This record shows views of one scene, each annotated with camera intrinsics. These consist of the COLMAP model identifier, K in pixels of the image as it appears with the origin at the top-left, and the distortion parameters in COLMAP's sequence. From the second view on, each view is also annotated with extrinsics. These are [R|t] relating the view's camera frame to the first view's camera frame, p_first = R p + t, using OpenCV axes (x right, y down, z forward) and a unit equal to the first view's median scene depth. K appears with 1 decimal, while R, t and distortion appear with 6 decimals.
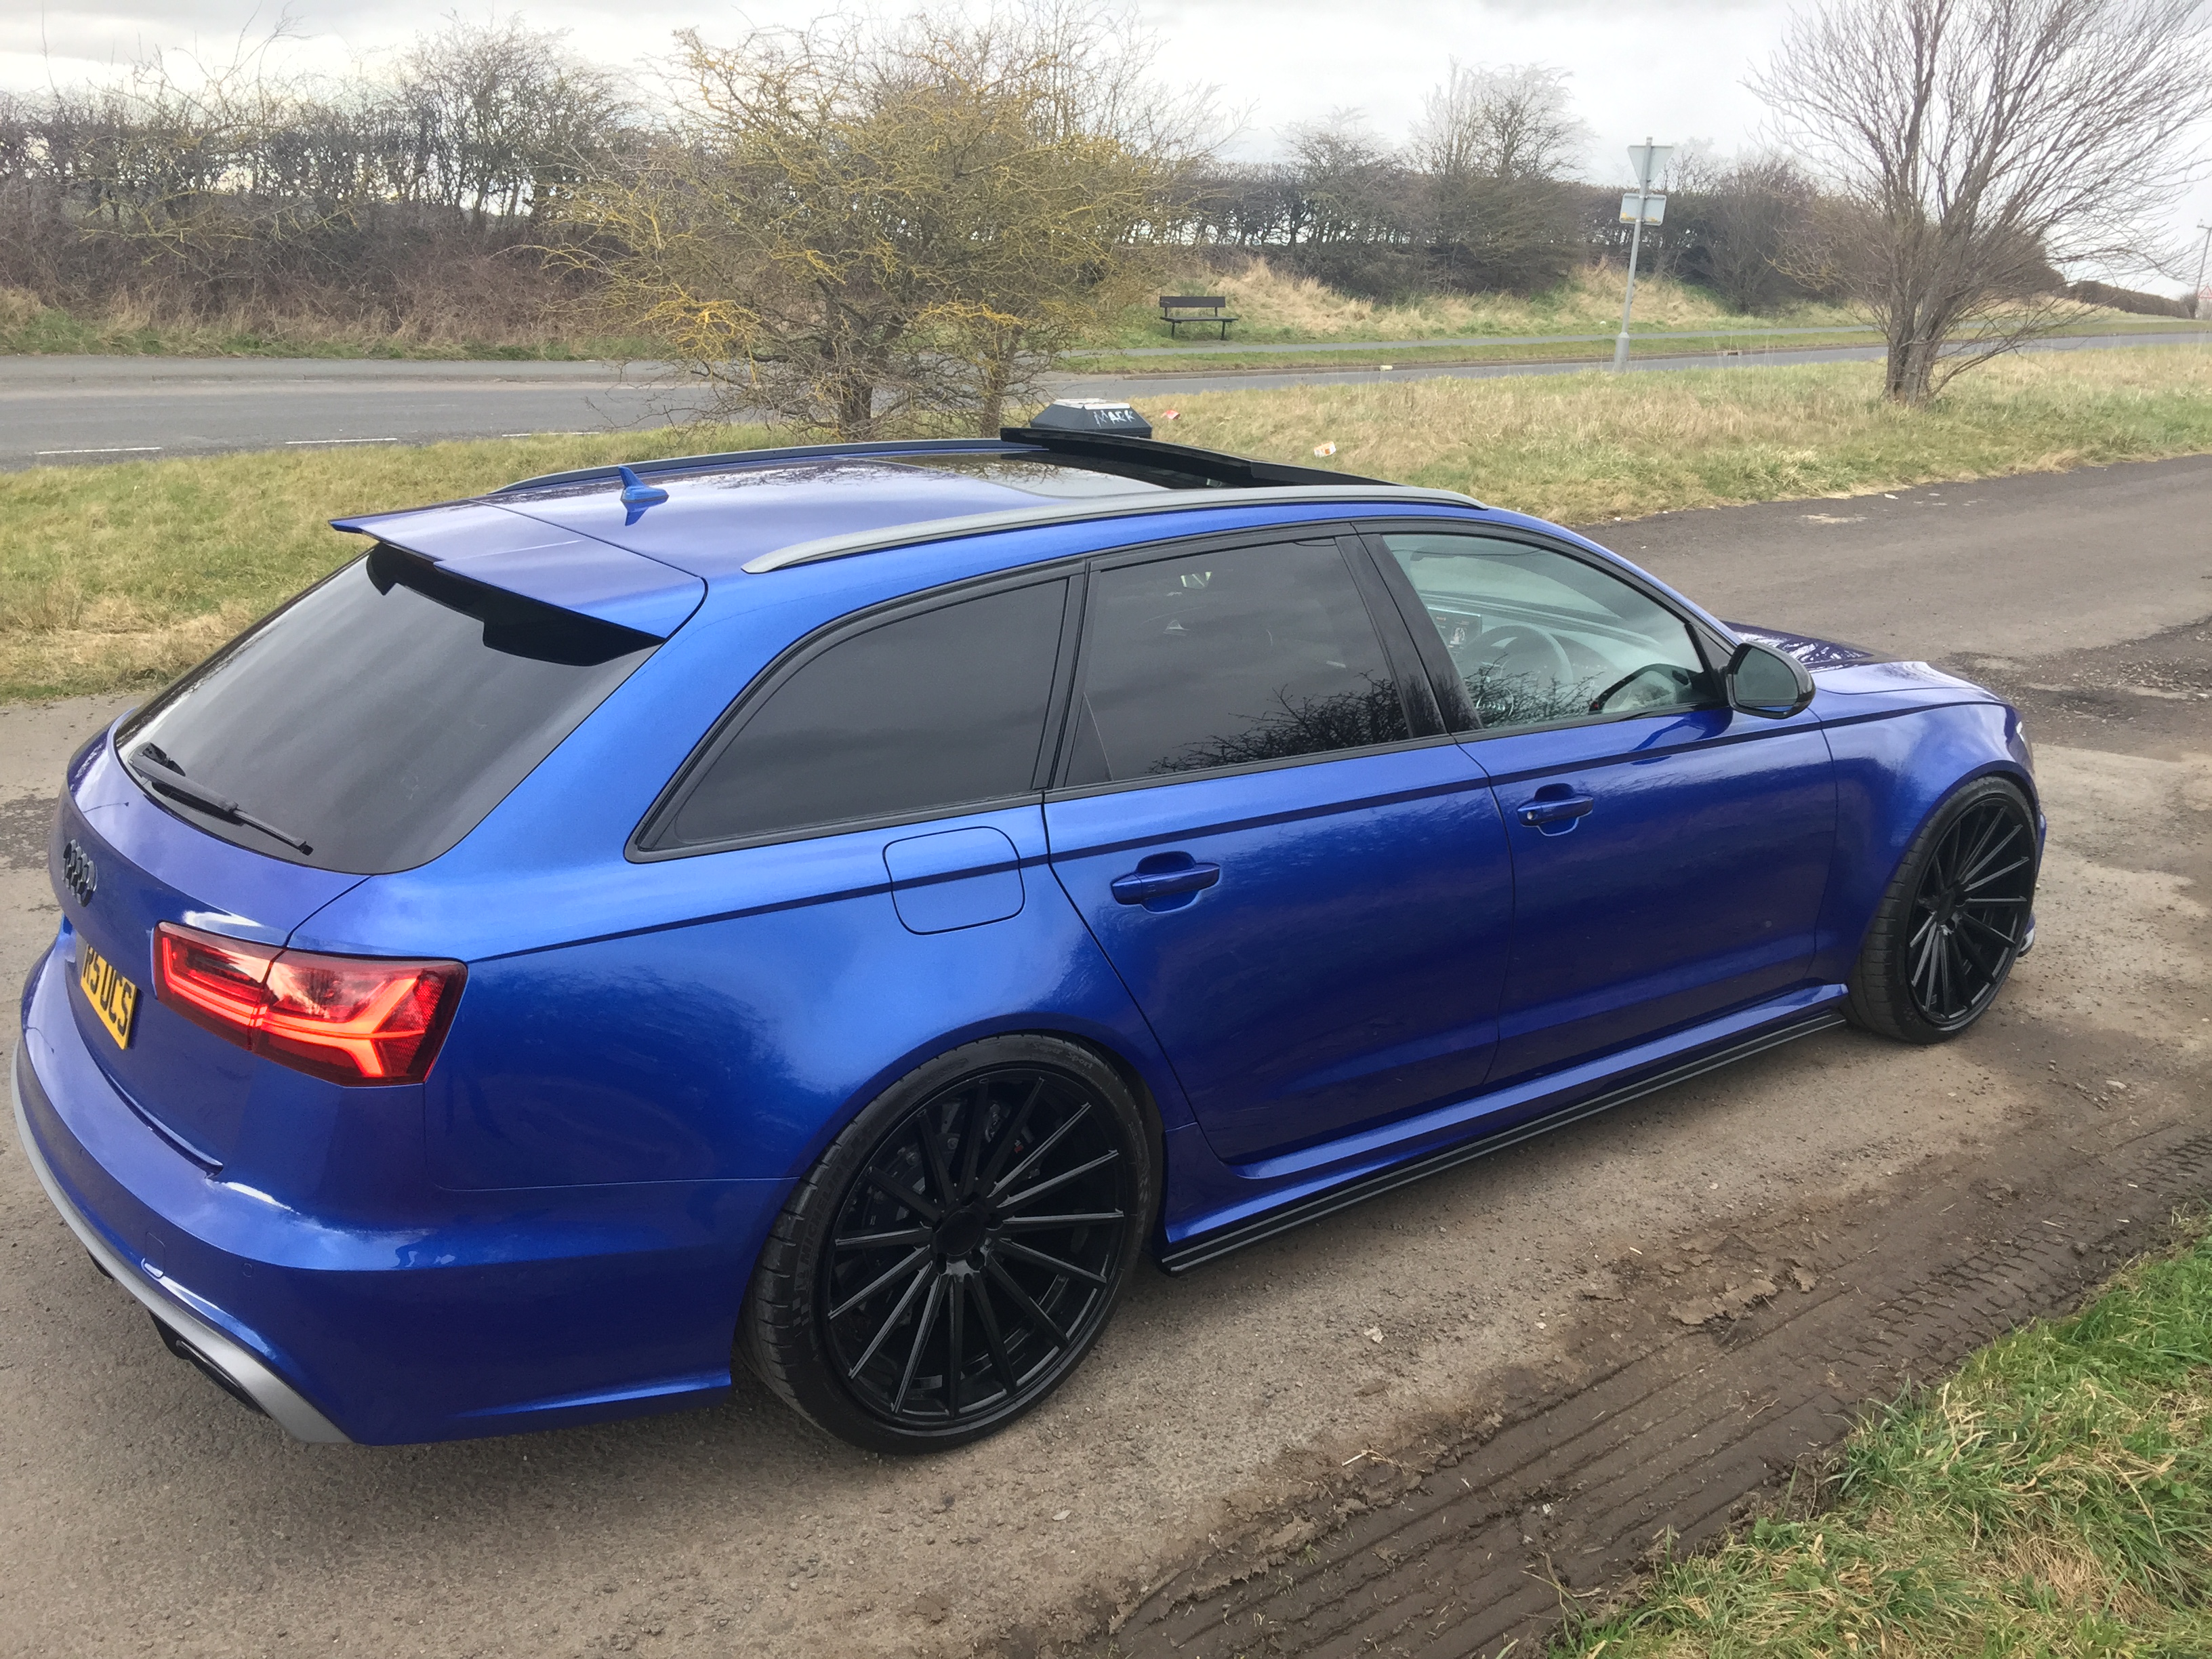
lens RADIAL K [[1898.0, 0, 1106.0], [0, 1898.0, 829.5], [0, 0, 1]] dist [0.102619, -0.174694]
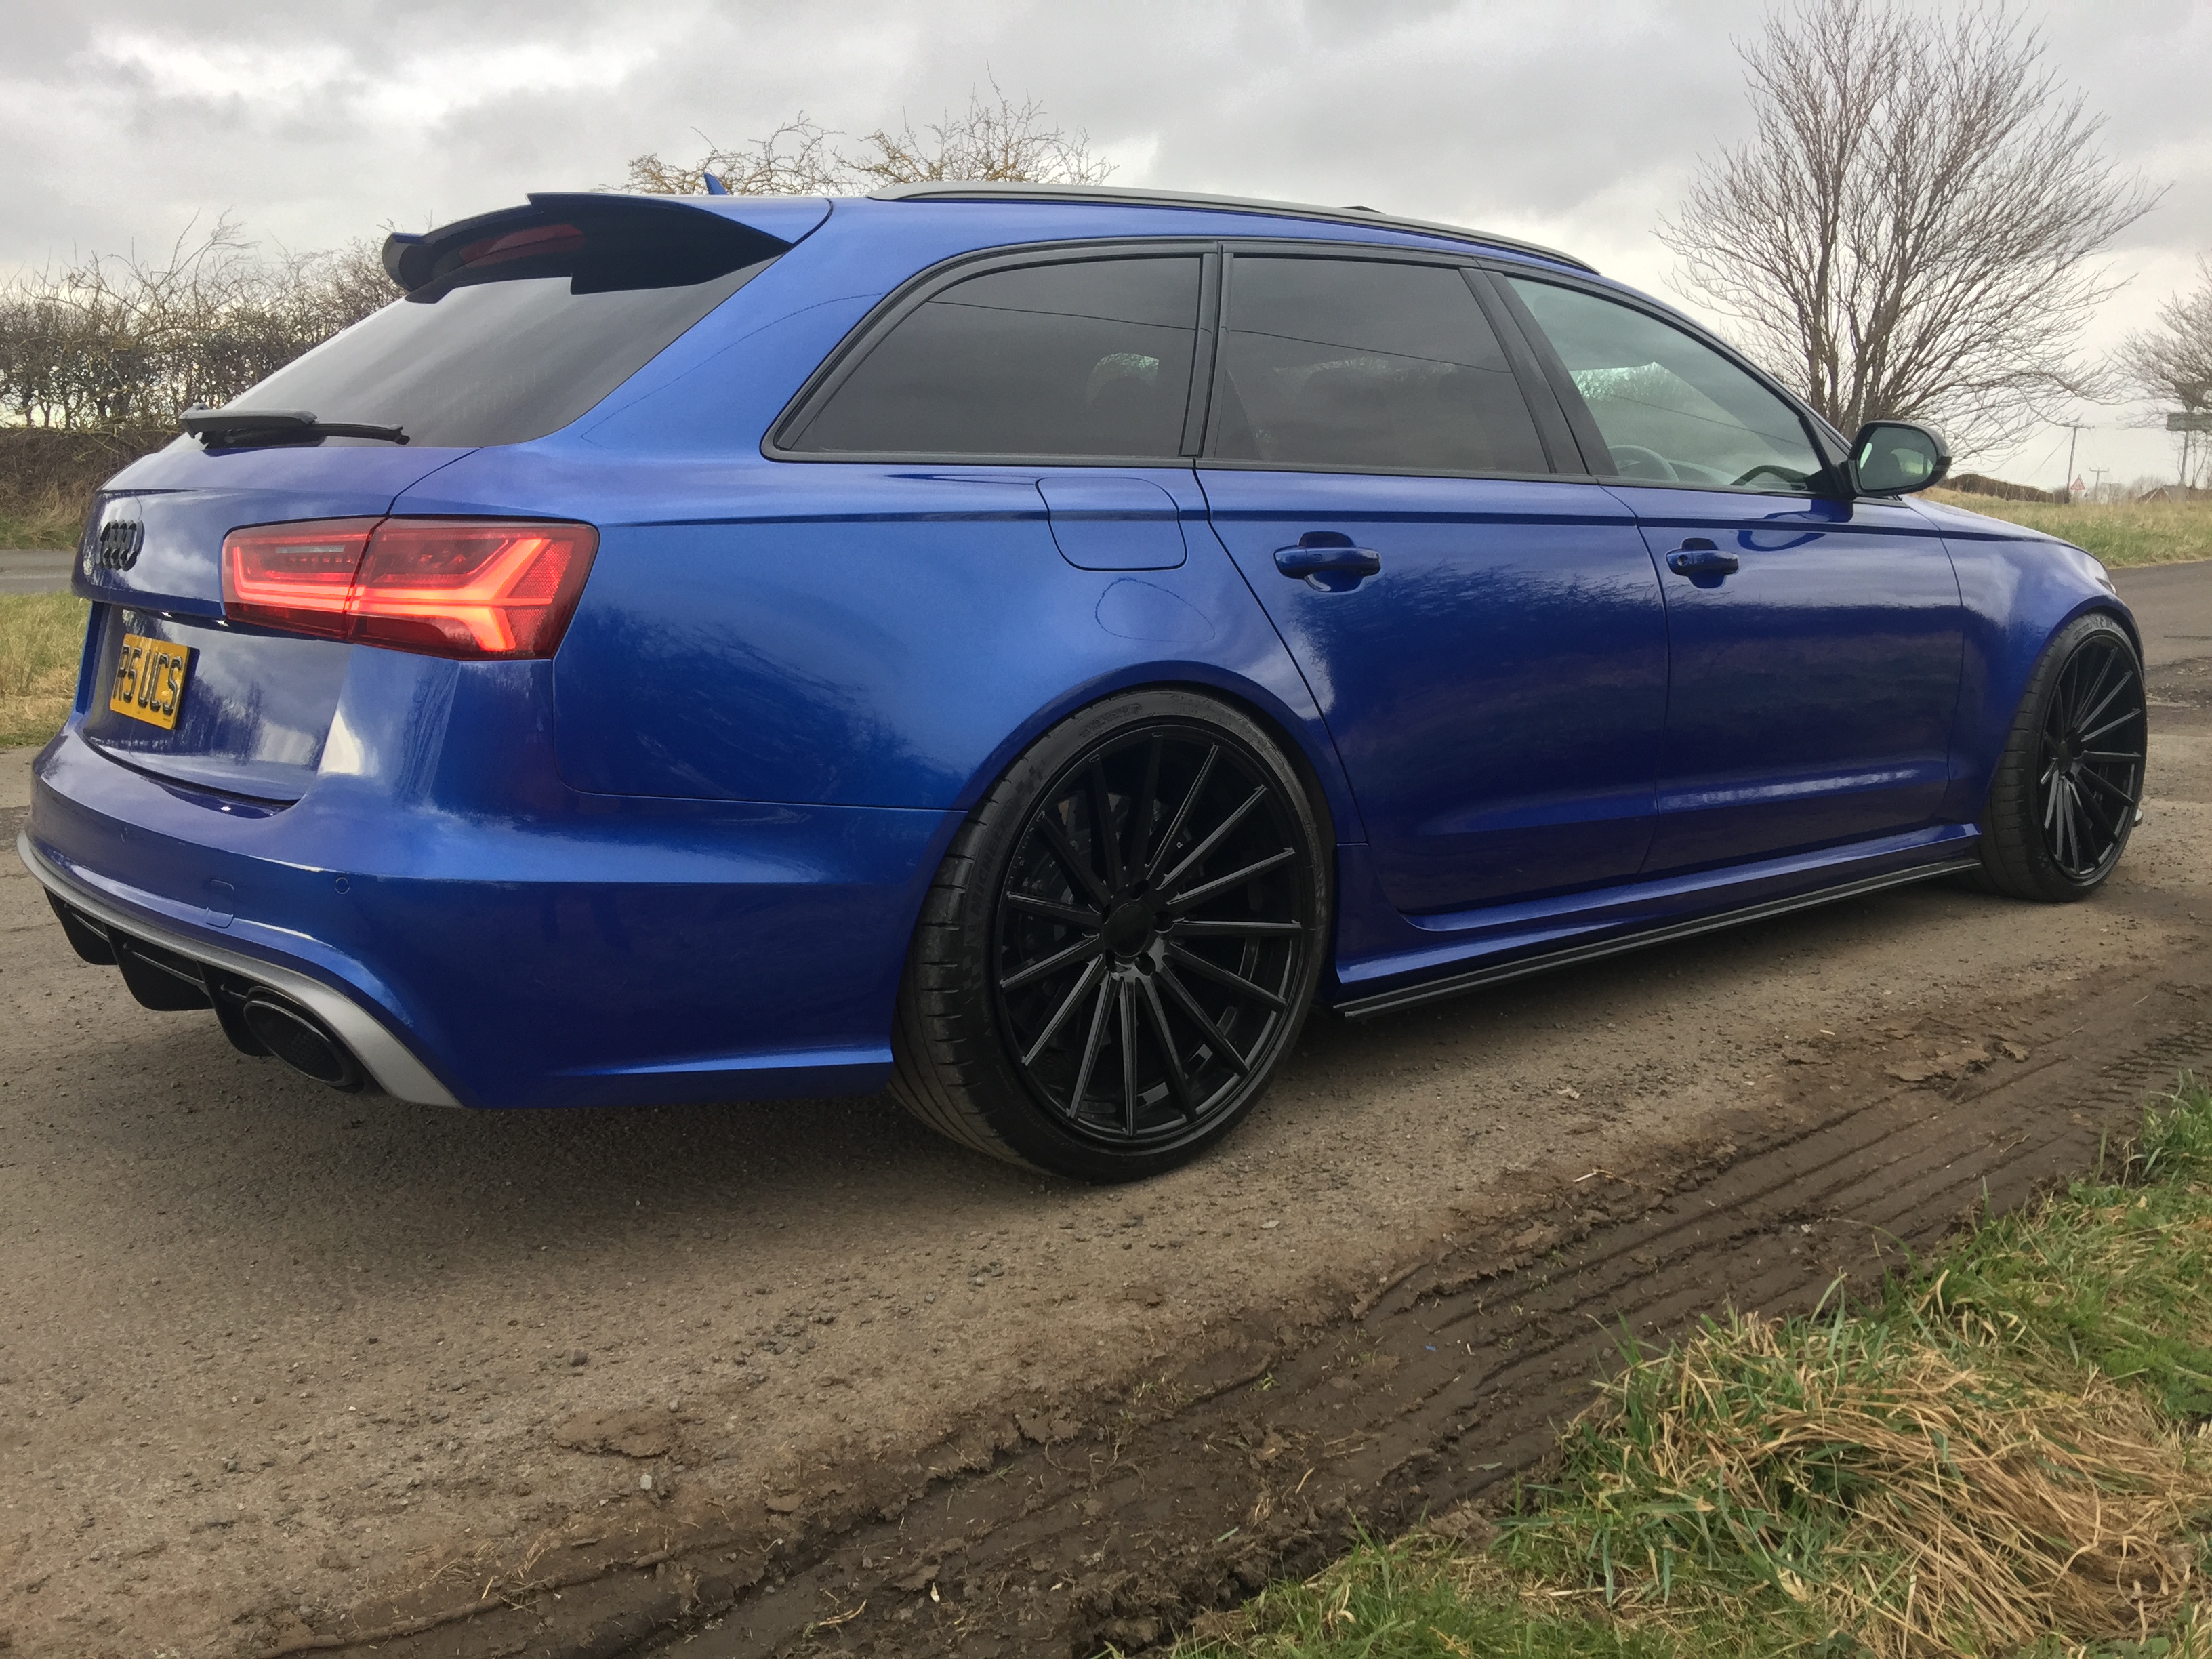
lens RADIAL K [[1898.0, 0, 1106.0], [0, 1898.0, 829.5], [0, 0, 1]] dist [0.102619, -0.174694]
pose [[0.998526, -0.034519, 0.041889, -0.120769], [0.039350, 0.991920, -0.120606, 0.267948], [-0.037387, 0.122077, 0.991816, 0.121196]]
